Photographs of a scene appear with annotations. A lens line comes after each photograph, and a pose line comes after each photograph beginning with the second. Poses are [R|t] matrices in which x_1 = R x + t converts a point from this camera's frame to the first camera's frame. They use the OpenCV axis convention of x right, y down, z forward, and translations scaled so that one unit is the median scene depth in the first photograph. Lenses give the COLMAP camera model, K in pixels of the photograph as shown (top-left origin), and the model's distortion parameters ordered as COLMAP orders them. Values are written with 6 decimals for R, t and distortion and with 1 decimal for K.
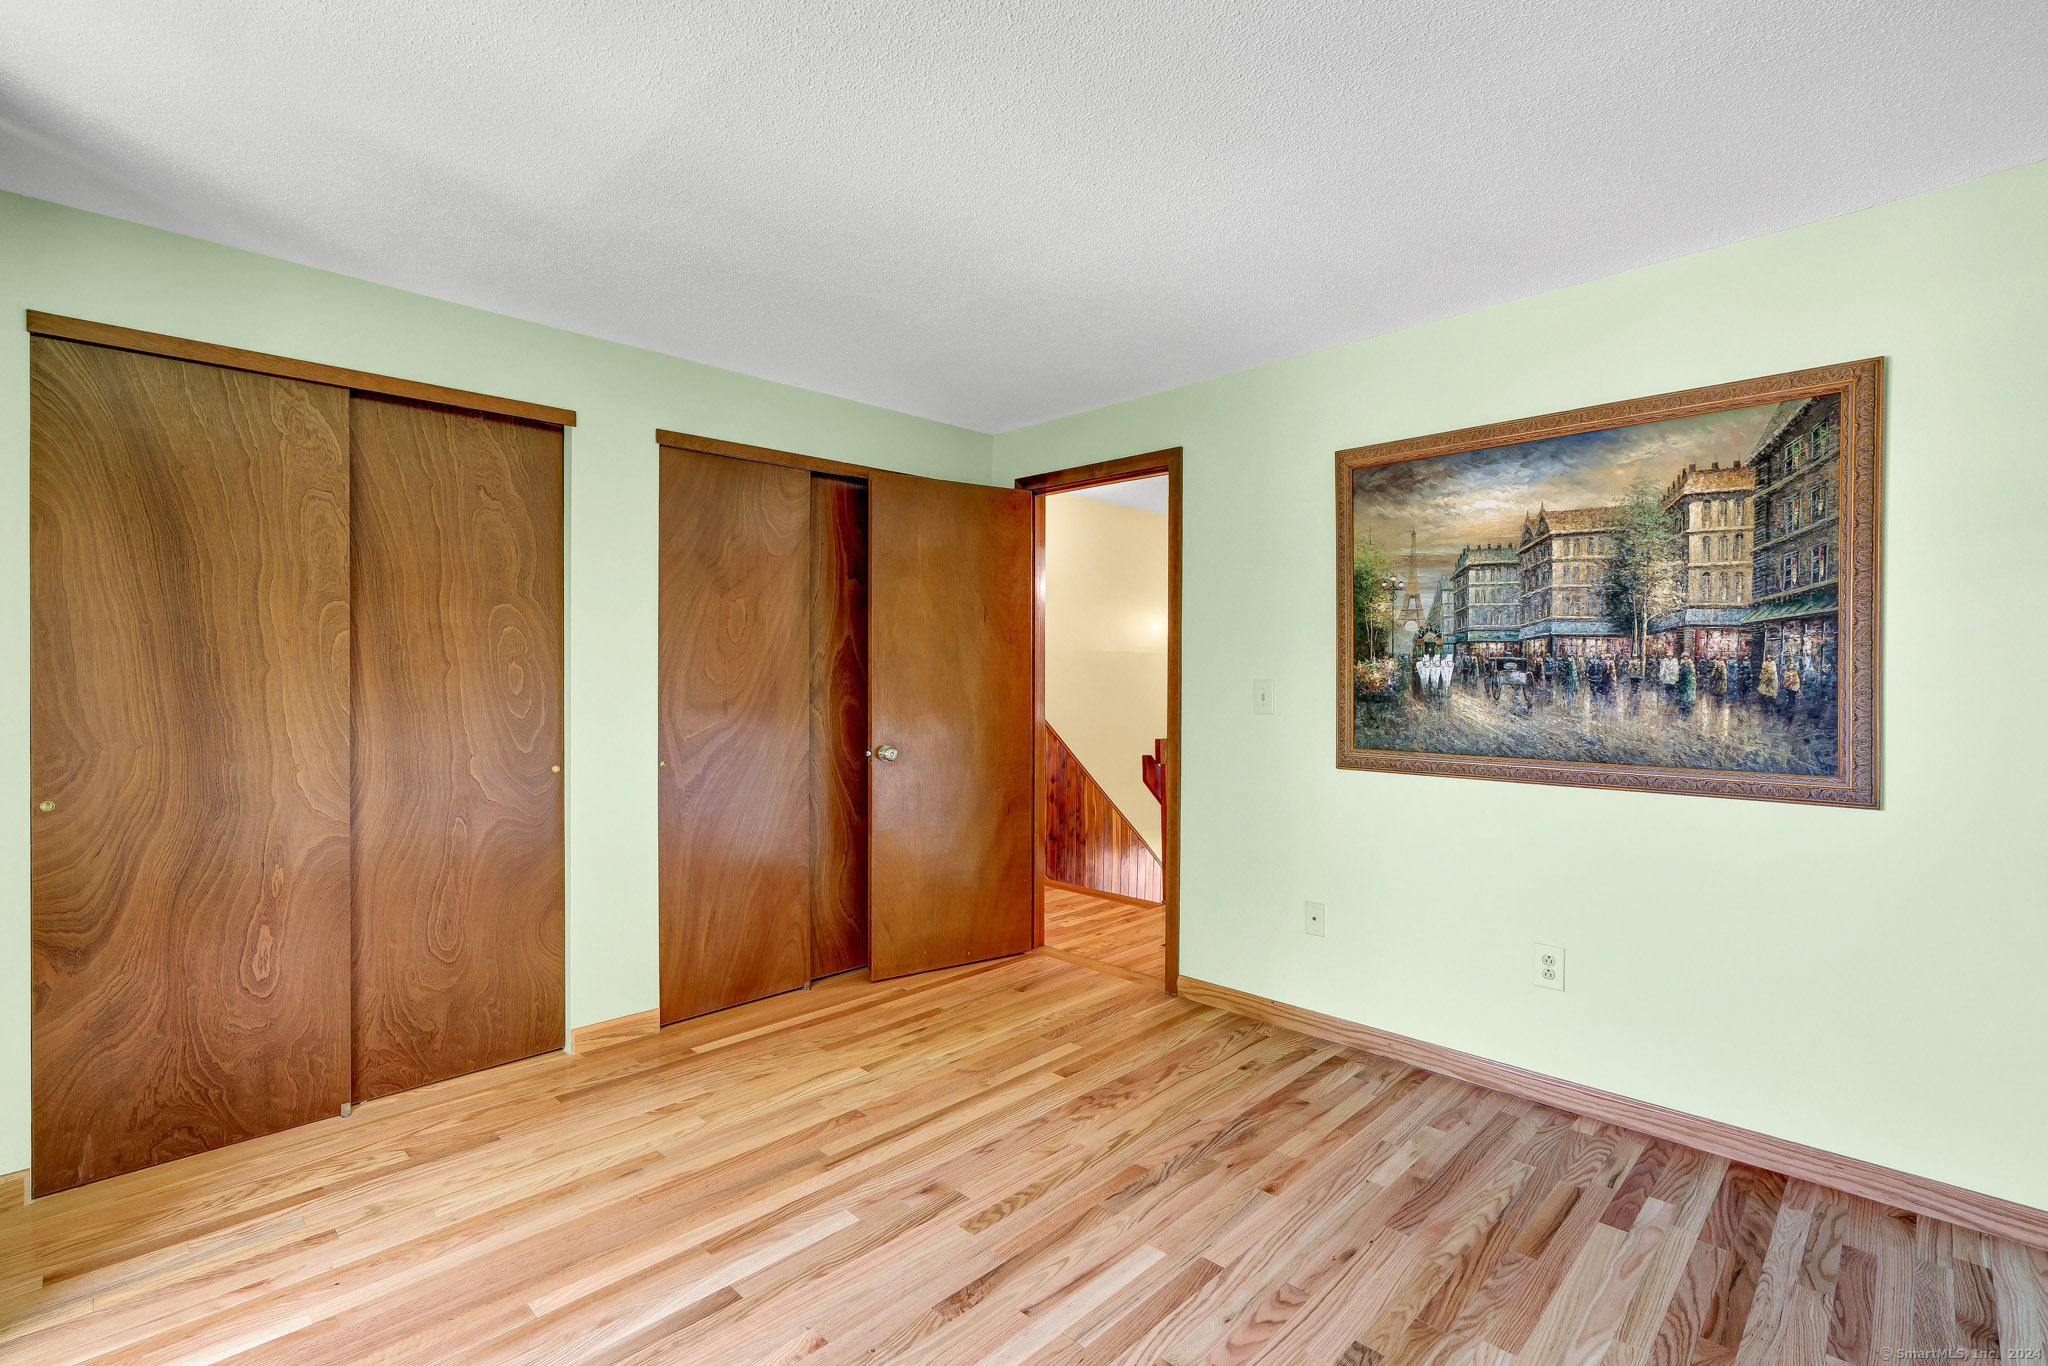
lens RADIAL K [[944.2, 0, 1025.5], [0, 944.2, 682.4], [0, 0, 1]] dist [-0.003175, 0.001486]
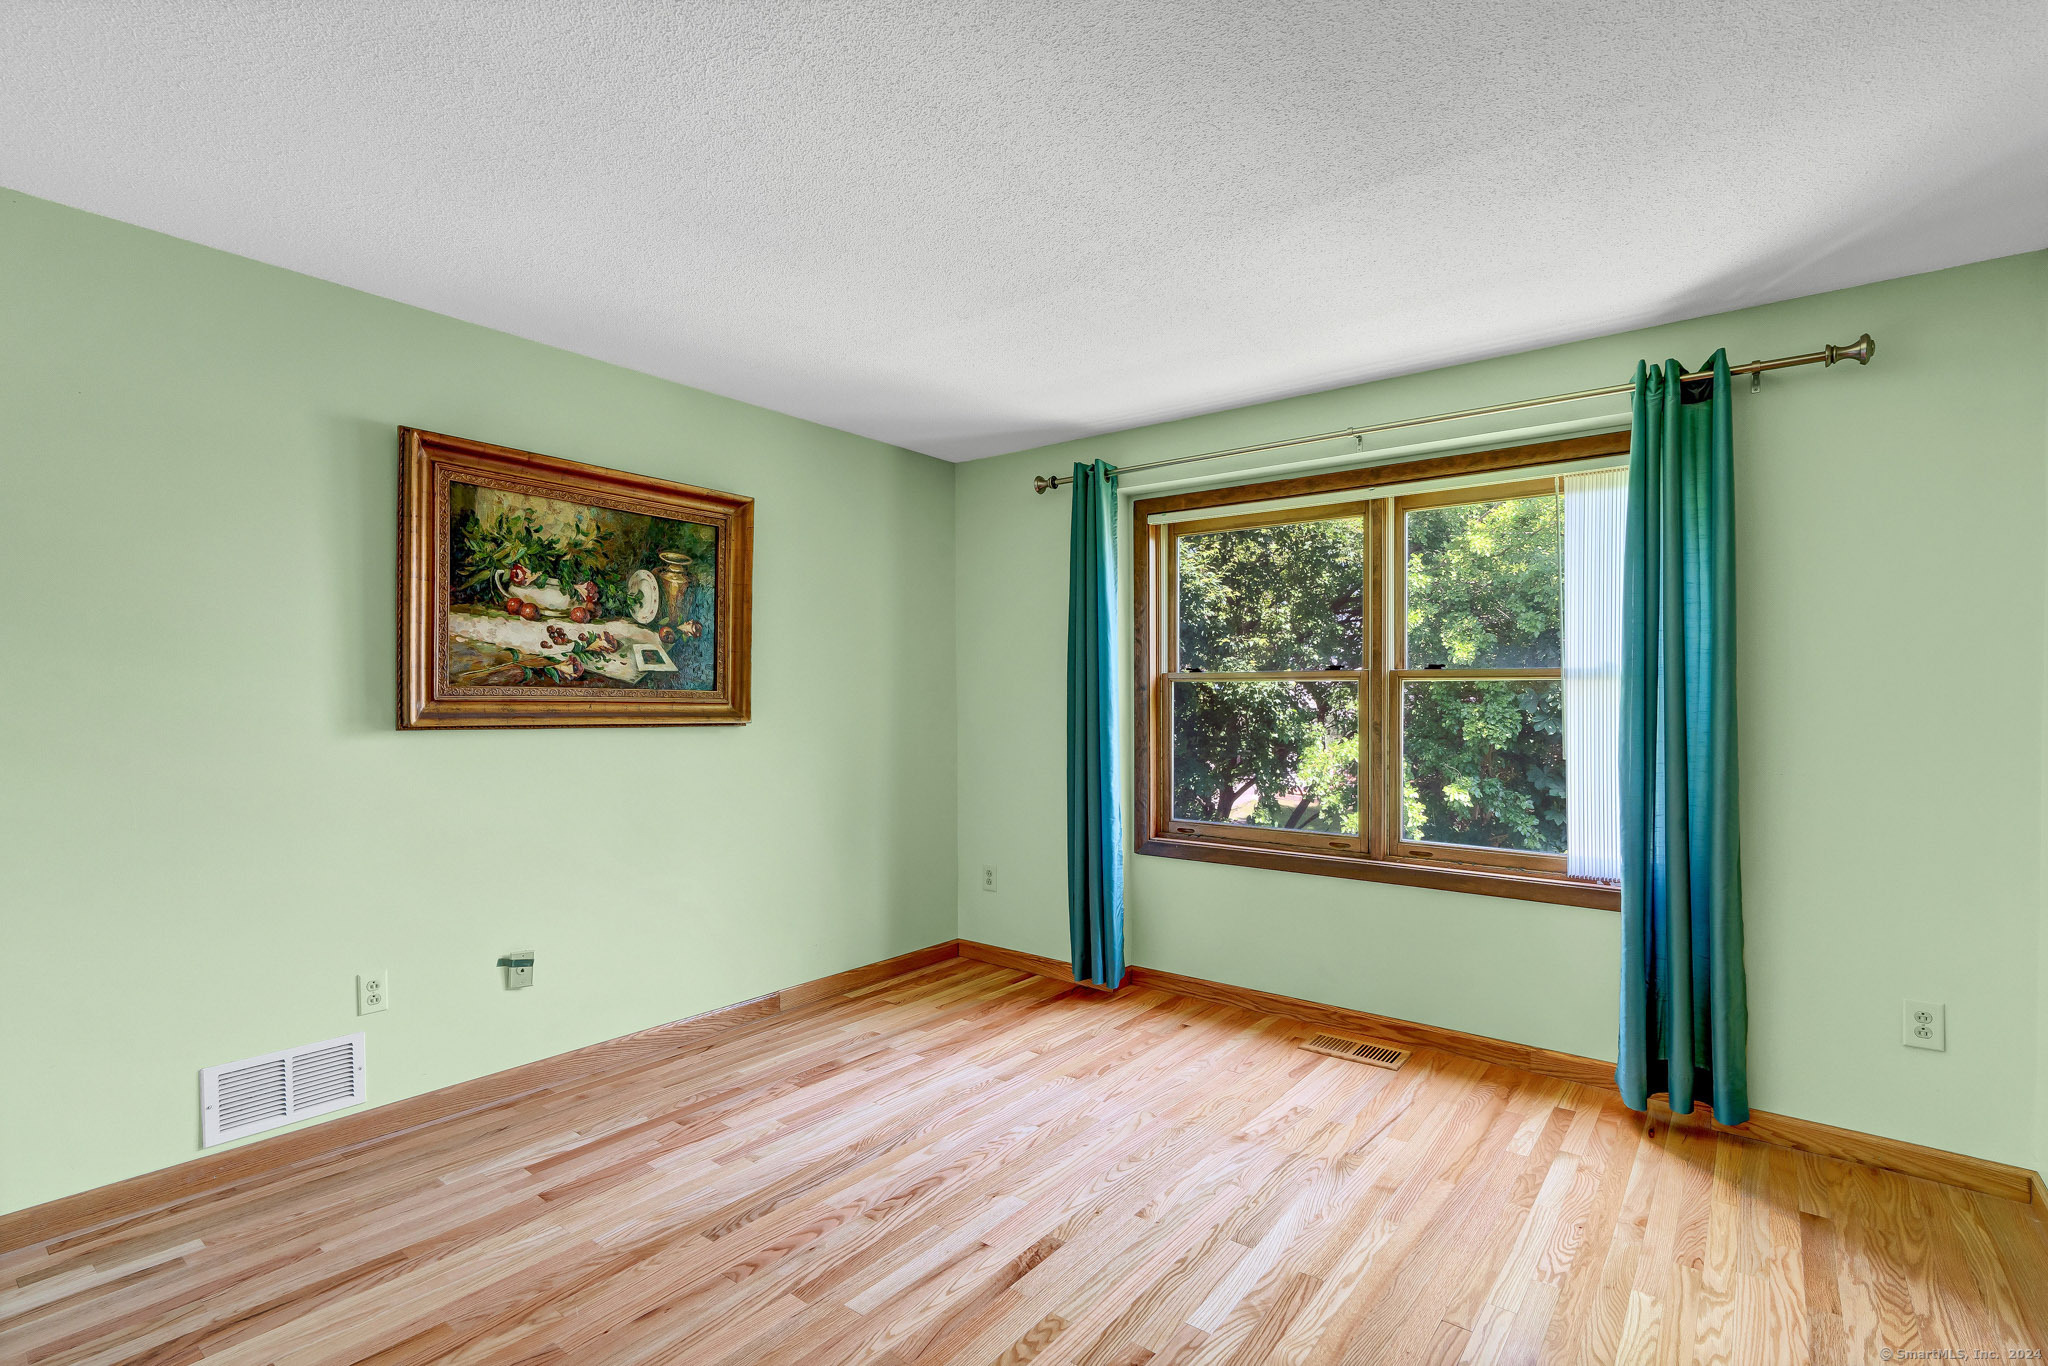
lens RADIAL K [[944.2, 0, 1025.5], [0, 944.2, 682.4], [0, 0, 1]] dist [-0.003175, 0.001486]
pose [[-0.992966, -0.009160, -0.118042, 0.087543], [-0.008593, 0.999949, -0.005306, -0.020223], [0.118085, -0.004254, -0.992994, 2.008734]]
